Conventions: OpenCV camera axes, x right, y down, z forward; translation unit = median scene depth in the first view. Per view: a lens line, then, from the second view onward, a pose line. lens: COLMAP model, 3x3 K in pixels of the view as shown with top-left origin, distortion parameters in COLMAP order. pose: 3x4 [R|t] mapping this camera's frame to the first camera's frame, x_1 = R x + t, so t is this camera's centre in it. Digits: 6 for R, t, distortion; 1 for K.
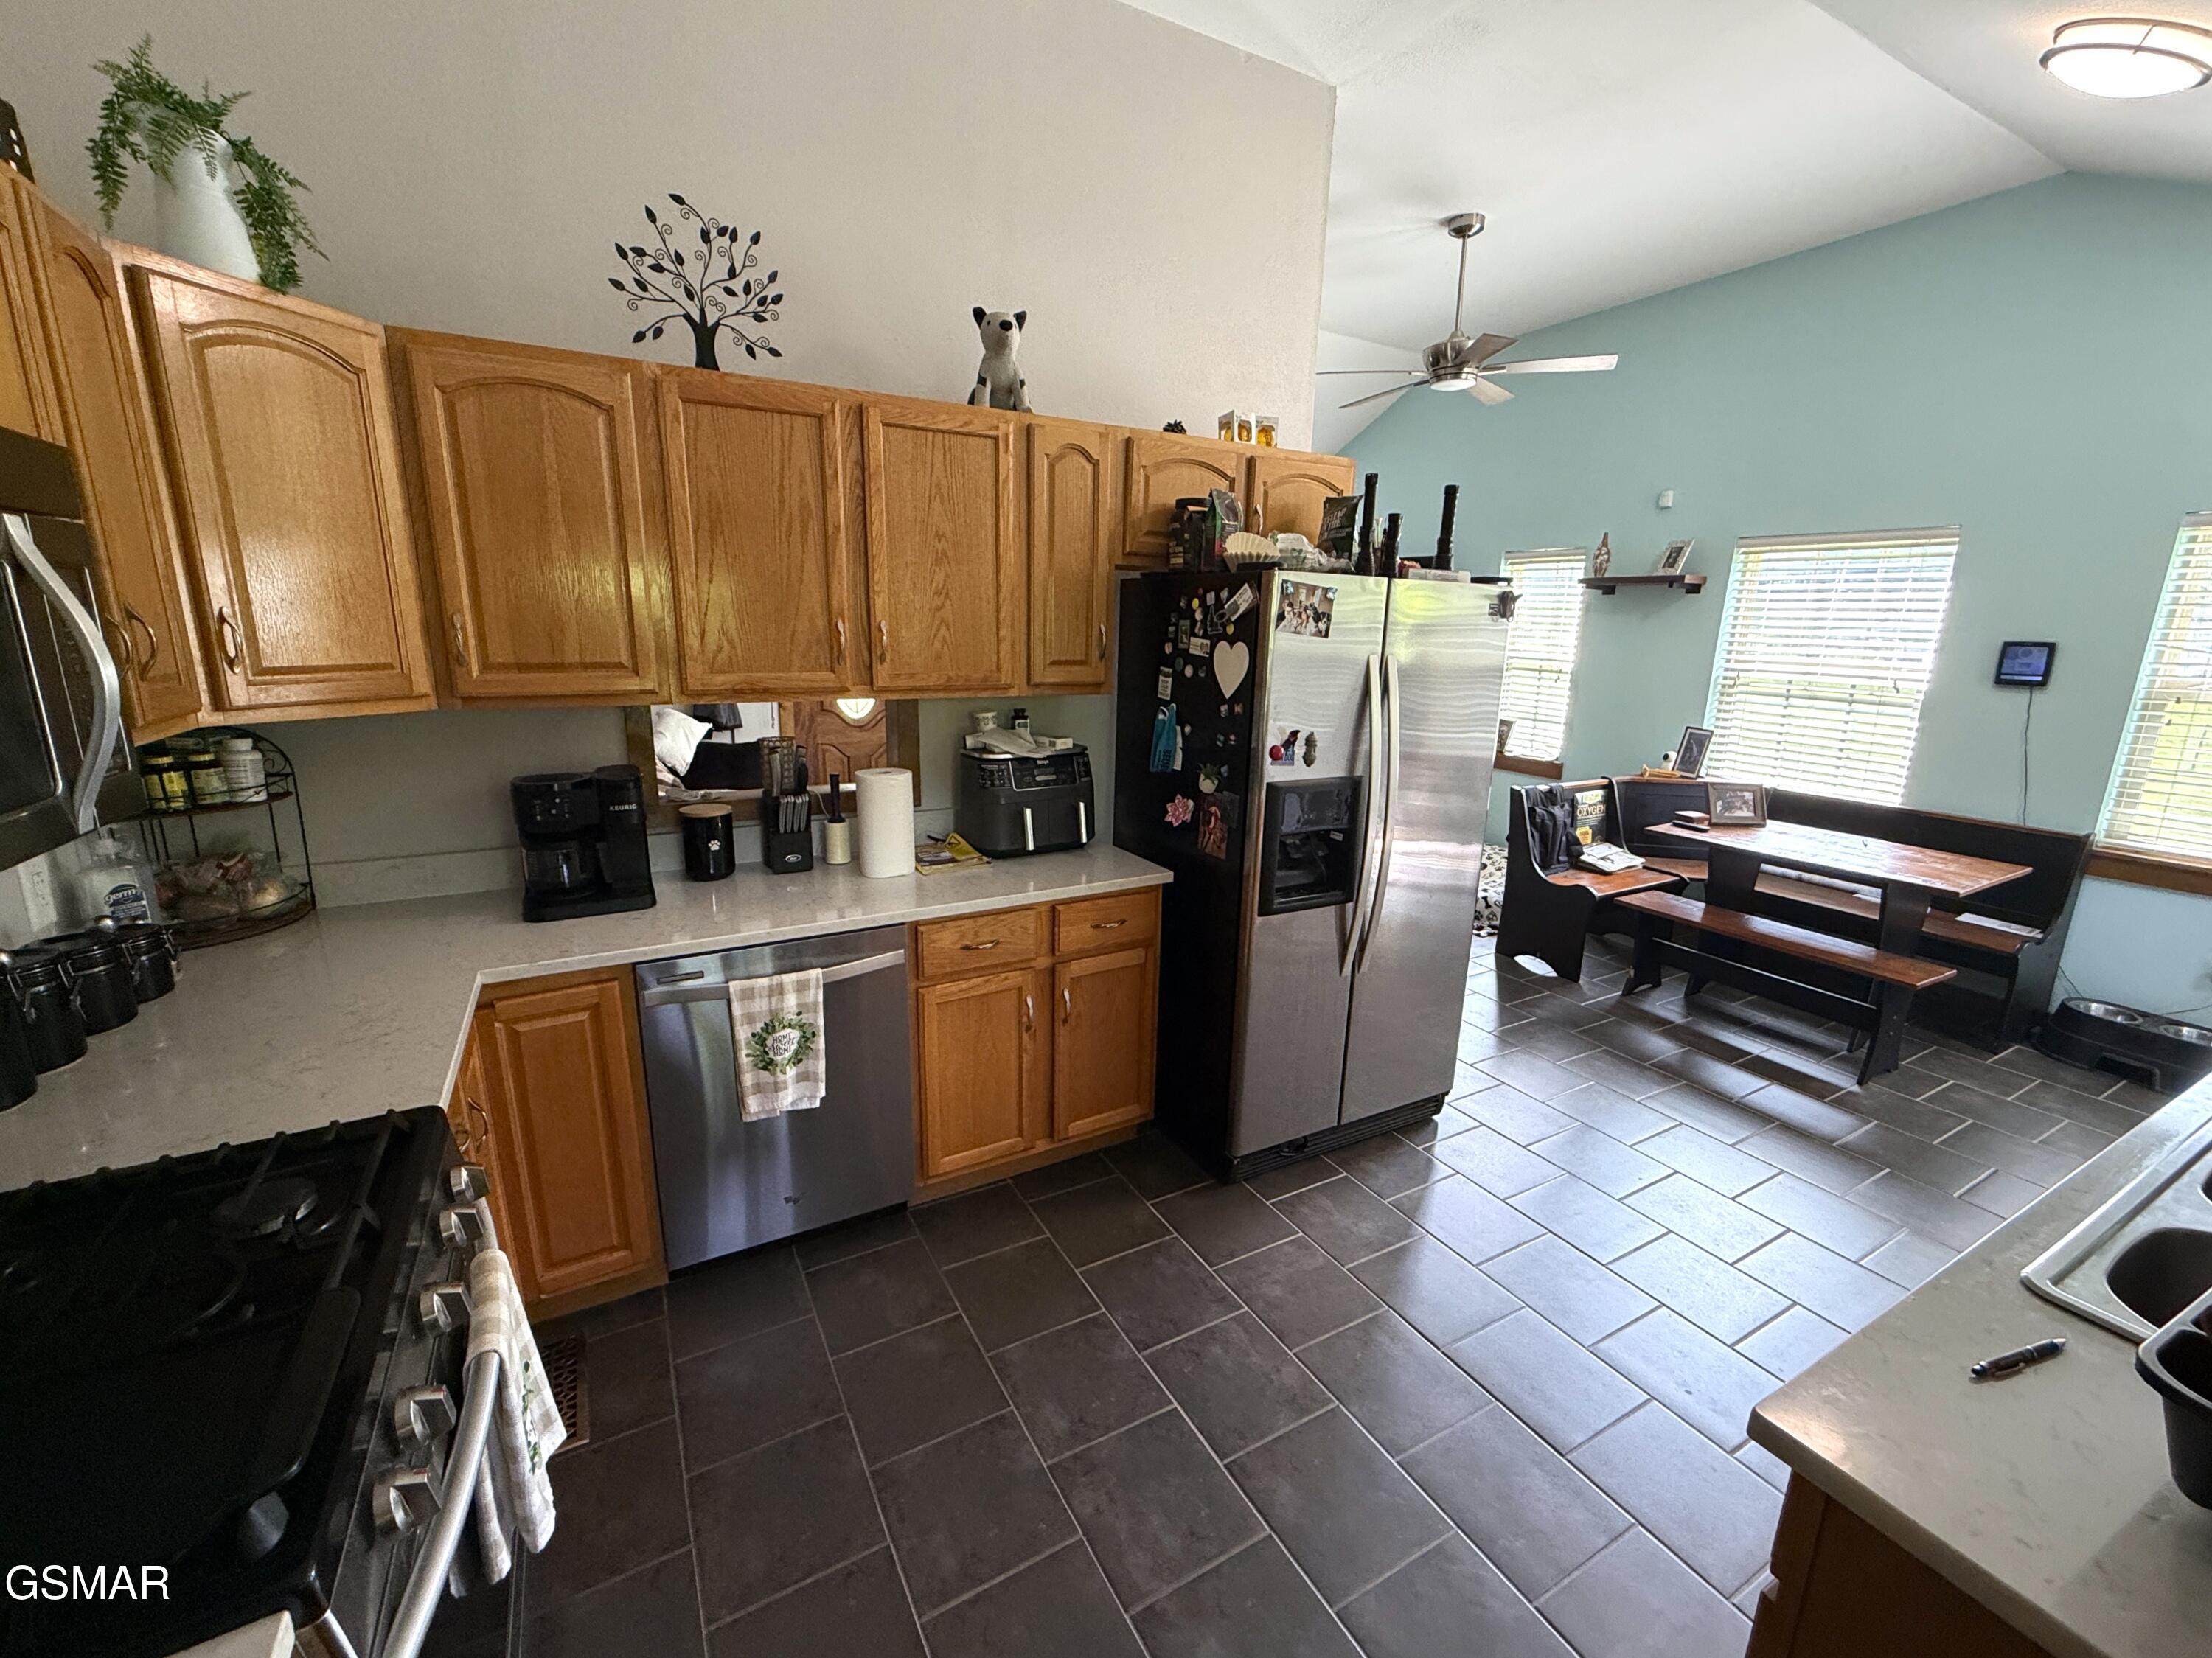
lens RADIAL K [[893.9, 0, 1075.4], [0, 893.9, 828.9], [0, 0, 1]] dist [0.000781, -0.000011]
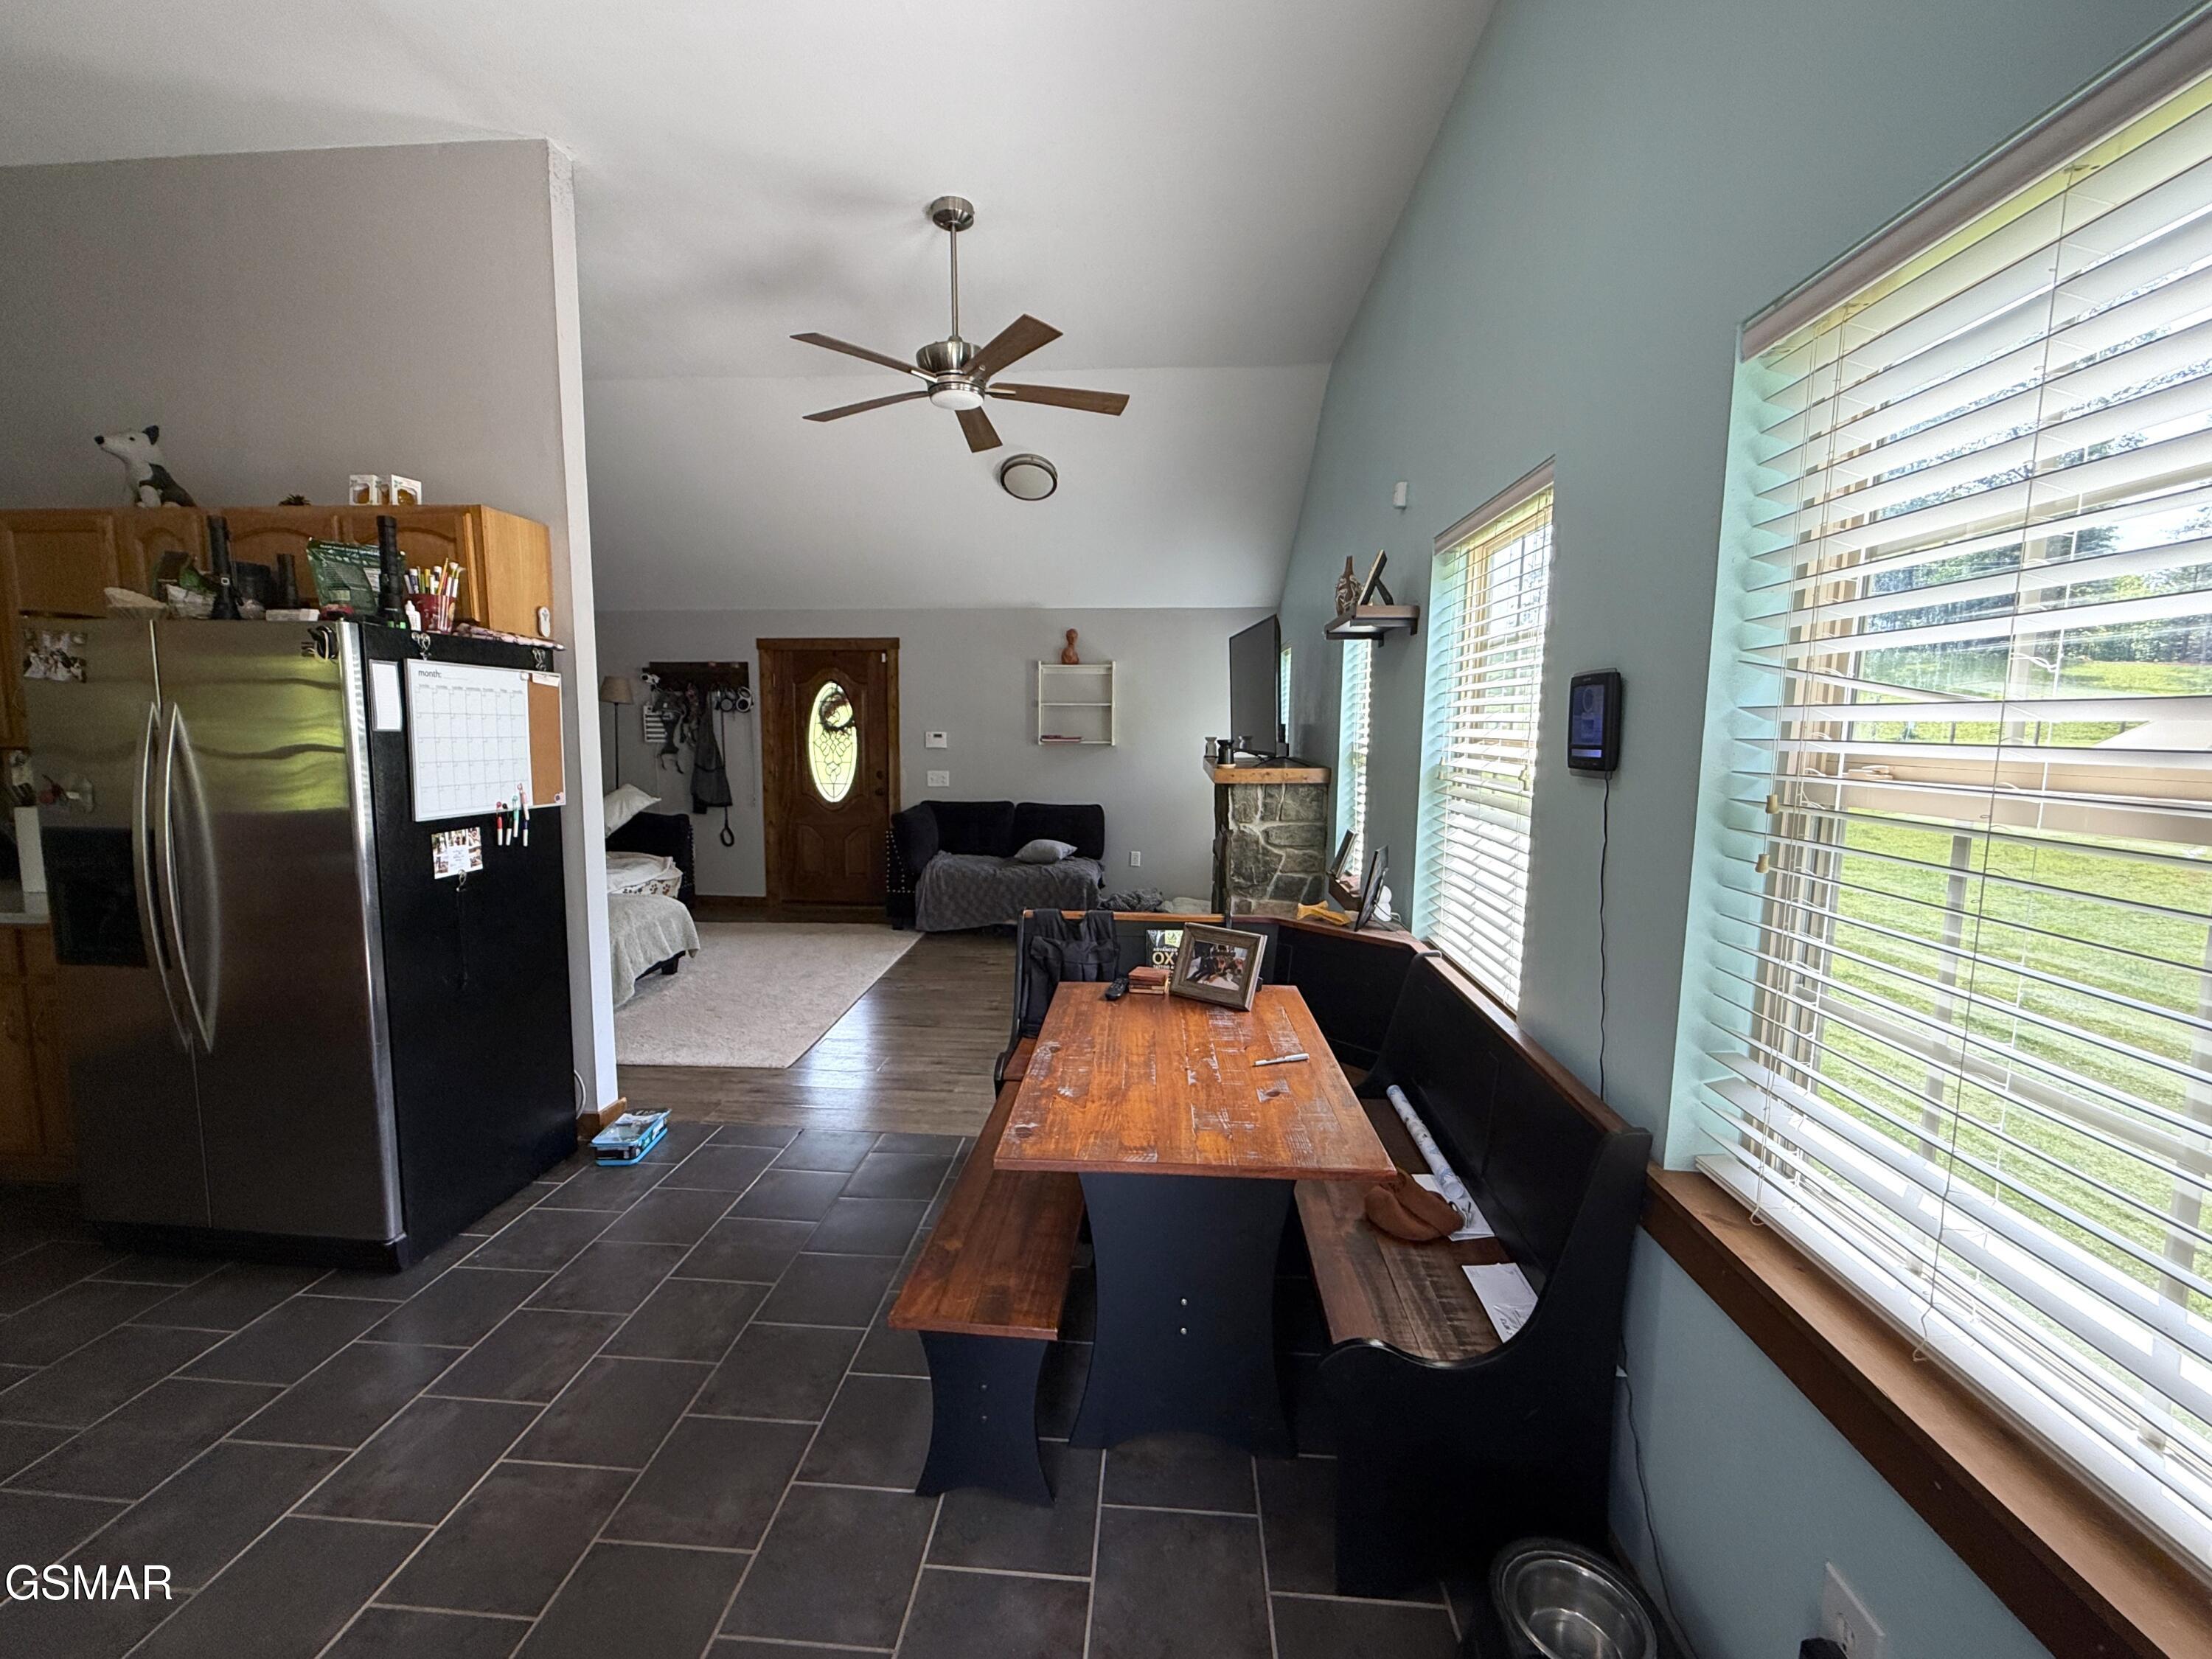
lens RADIAL K [[904.6, 0, 1106.0], [0, 904.6, 829.5], [0, 0, 1]] dist [-0.008427, 0.000413]
pose [[0.843571, 0.038202, -0.535658, 1.473396], [-0.112102, 0.988018, -0.106078, -0.067685], [0.525187, 0.149533, 0.837746, 0.677356]]
